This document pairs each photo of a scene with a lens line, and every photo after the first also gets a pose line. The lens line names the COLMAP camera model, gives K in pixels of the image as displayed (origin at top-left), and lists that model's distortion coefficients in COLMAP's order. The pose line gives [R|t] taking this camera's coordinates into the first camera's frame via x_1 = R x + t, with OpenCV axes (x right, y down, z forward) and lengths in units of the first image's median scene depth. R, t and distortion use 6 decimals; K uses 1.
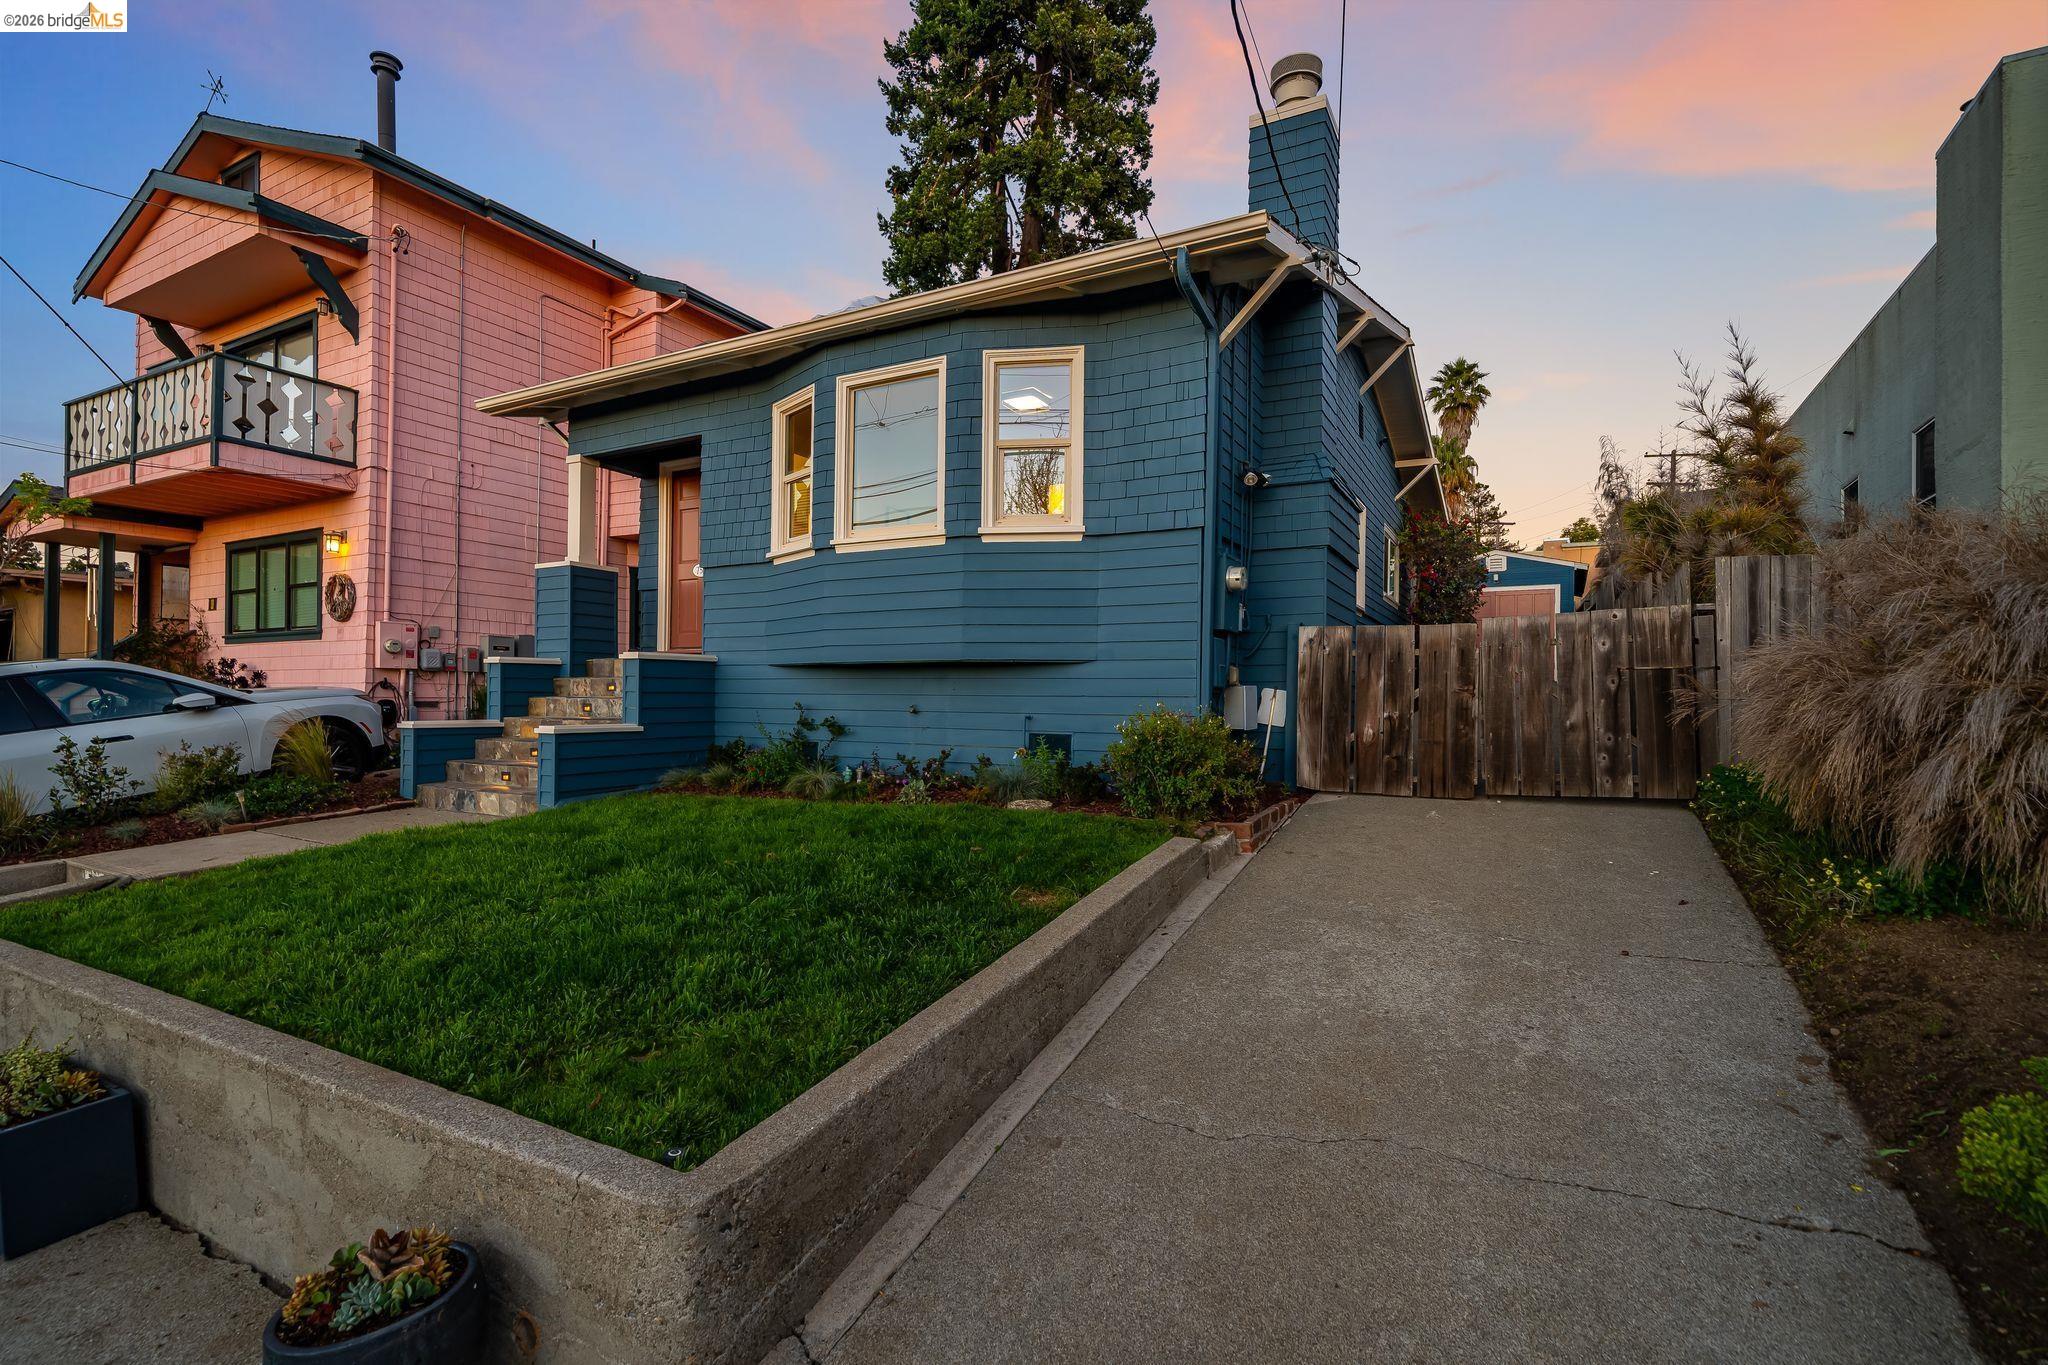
lens RADIAL K [[894.4, 0, 1021.9], [0, 894.4, 708.3], [0, 0, 1]] dist [0.002091, 0.000493]
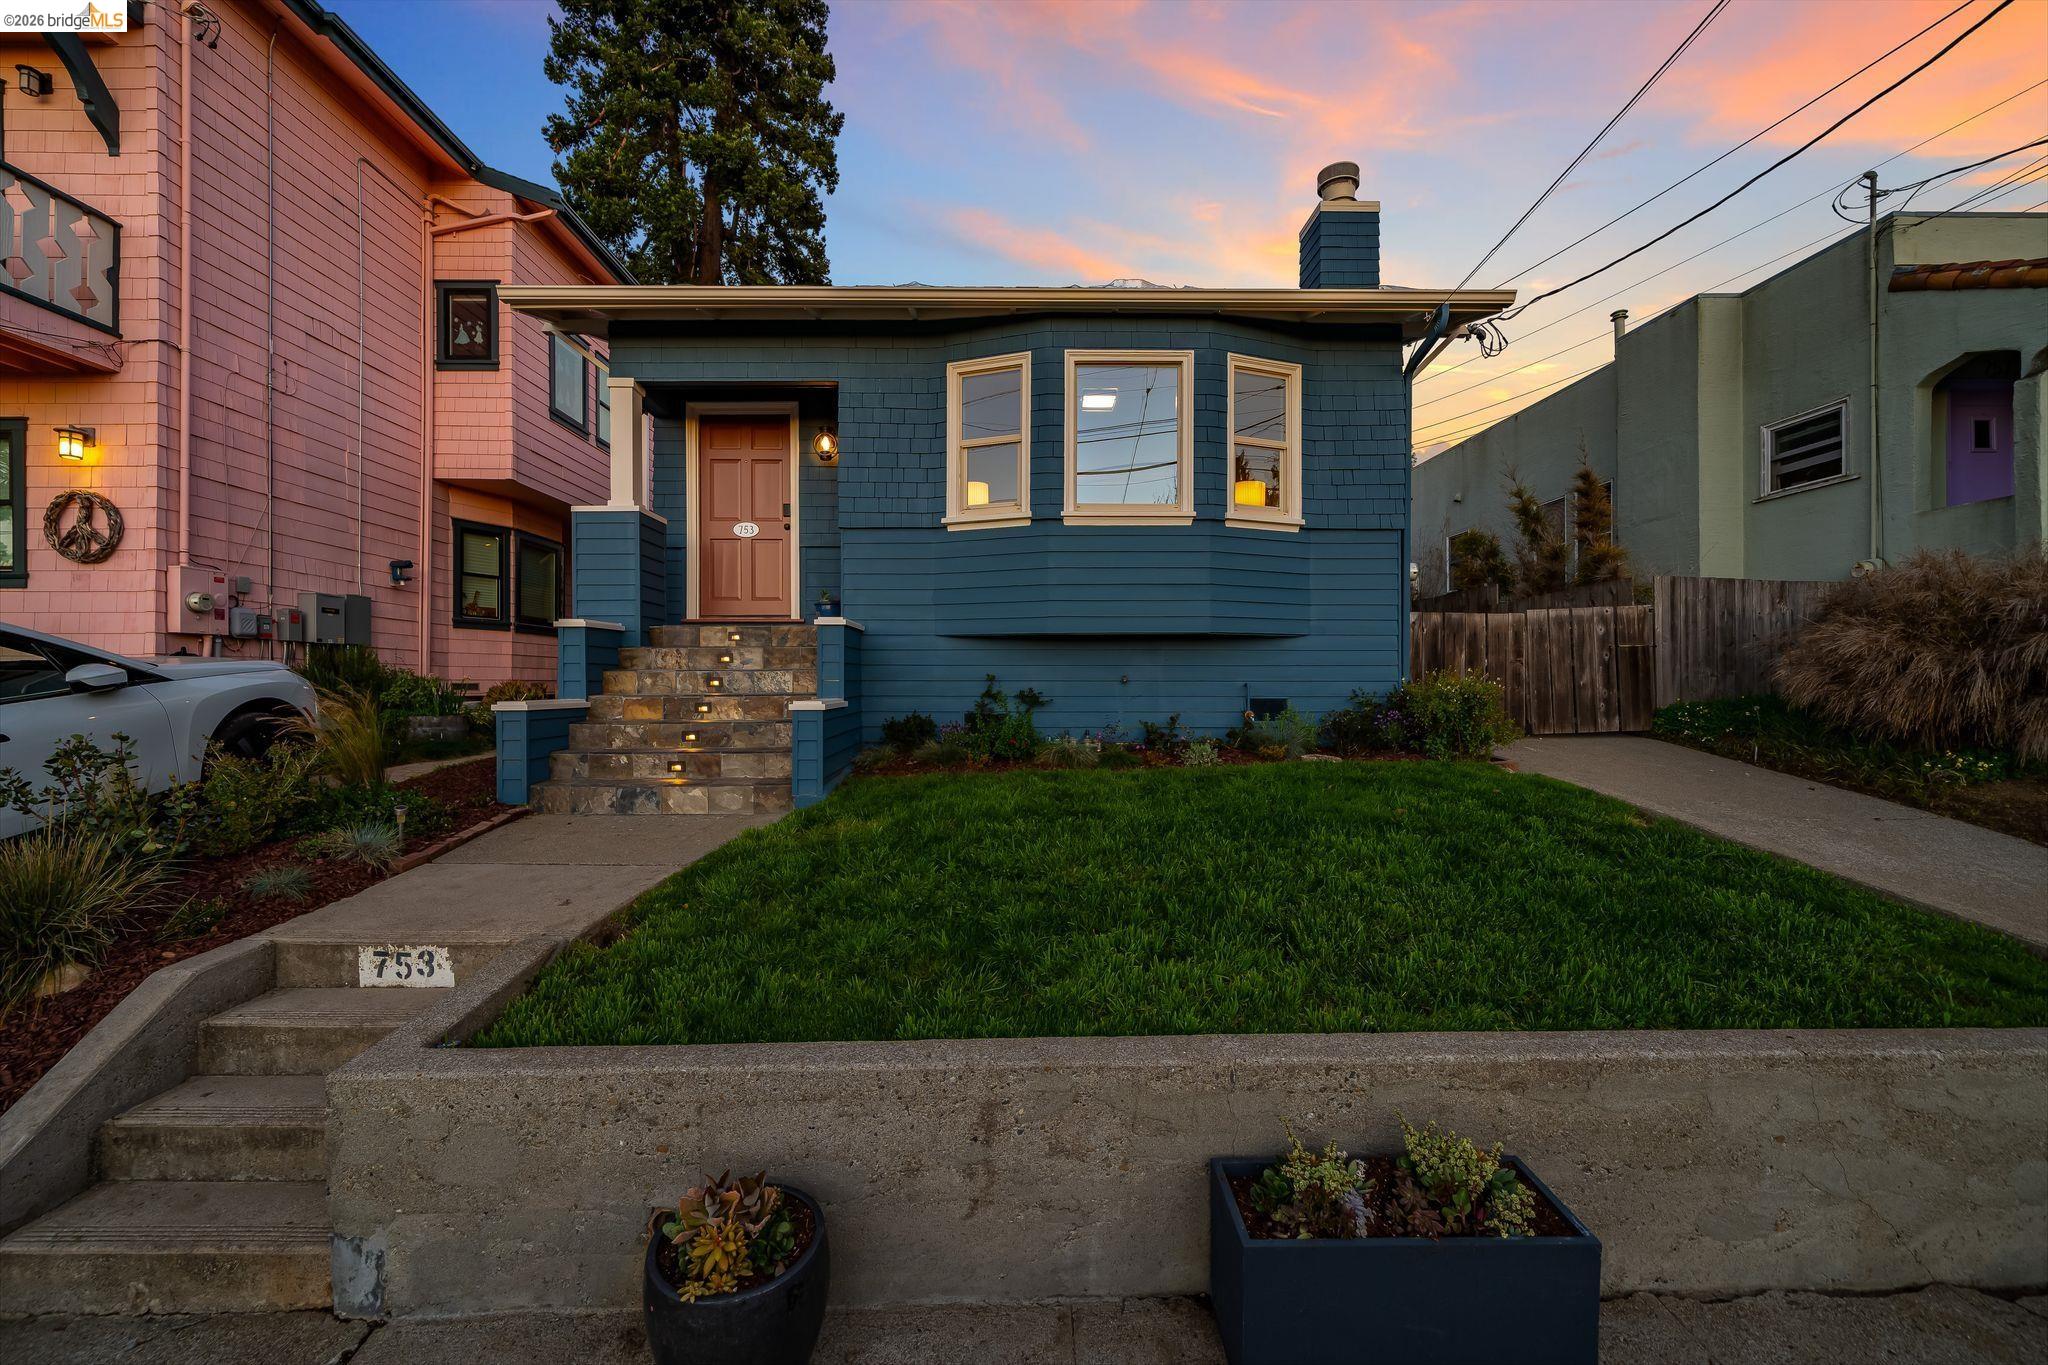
lens RADIAL K [[786.8, 0, 1020.4], [0, 786.8, 692.6], [0, 0, 1]] dist [-0.000822, 0.000568]
pose [[0.882726, -0.016030, 0.469615, -0.540400], [0.013303, 0.999870, 0.009125, 0.005623], [-0.469700, -0.001808, 0.882824, 0.192705]]
